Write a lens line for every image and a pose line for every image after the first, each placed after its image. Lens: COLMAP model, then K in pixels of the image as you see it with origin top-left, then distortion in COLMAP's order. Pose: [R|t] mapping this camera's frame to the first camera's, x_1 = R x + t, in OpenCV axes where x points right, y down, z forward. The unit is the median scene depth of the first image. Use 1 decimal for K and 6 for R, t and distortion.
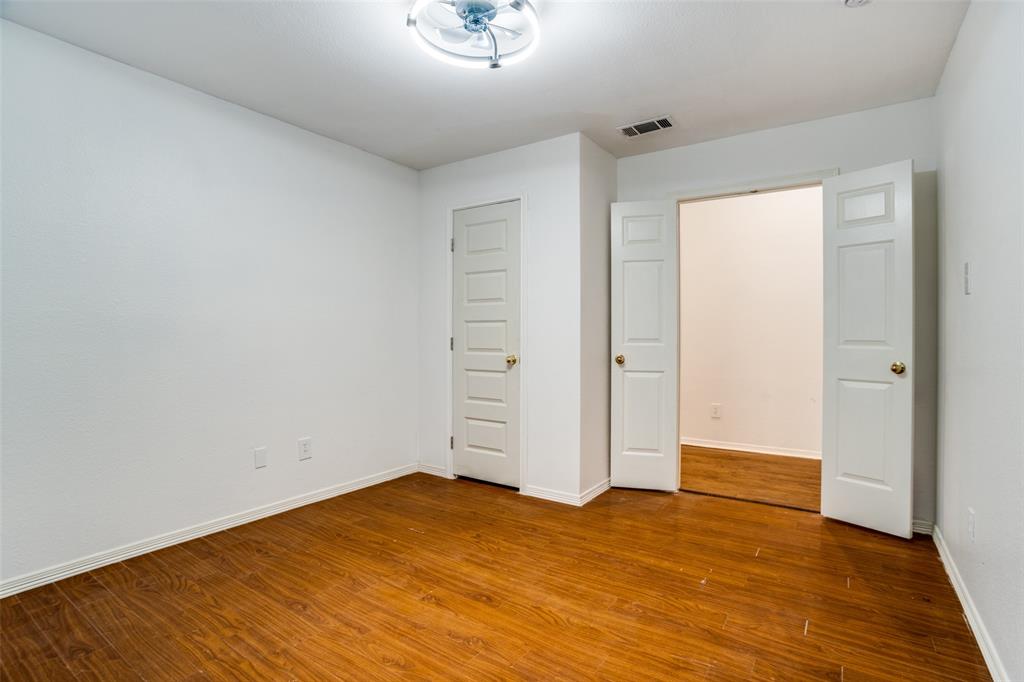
lens RADIAL K [[503.3, 0, 512.0], [0, 503.3, 341.0], [0, 0, 1]] dist [-0.067351, 0.029917]
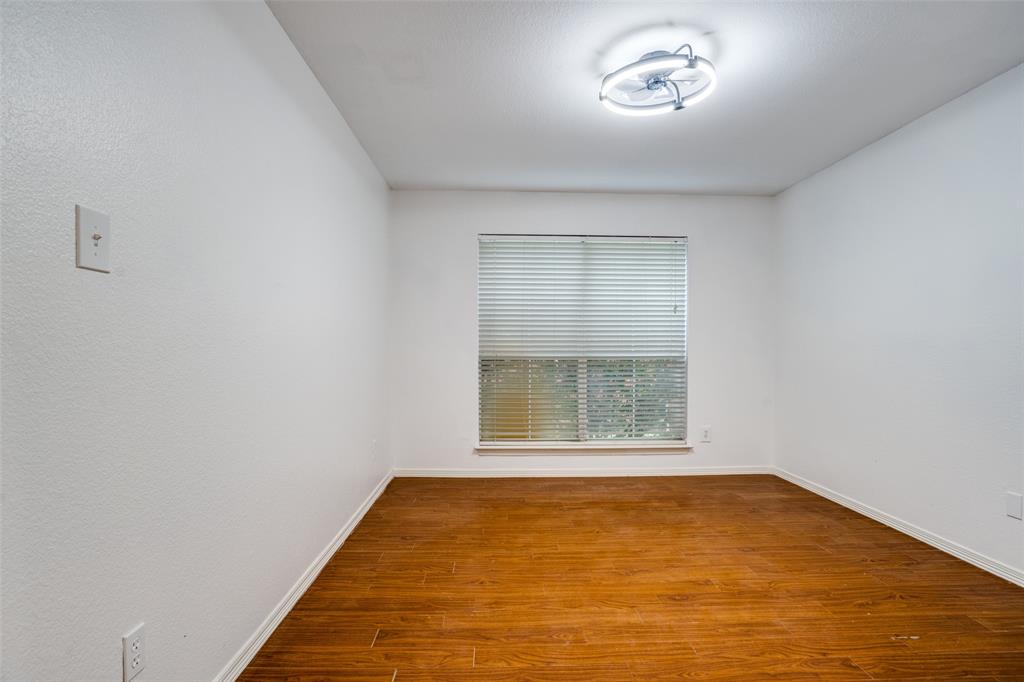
lens RADIAL K [[503.3, 0, 512.0], [0, 503.3, 341.0], [0, 0, 1]] dist [-0.067351, 0.029917]
pose [[-0.806362, -0.010340, -0.591331, 0.920686], [-0.011311, 0.999934, -0.002061, -0.023789], [0.591314, 0.005027, -0.806426, 1.760285]]
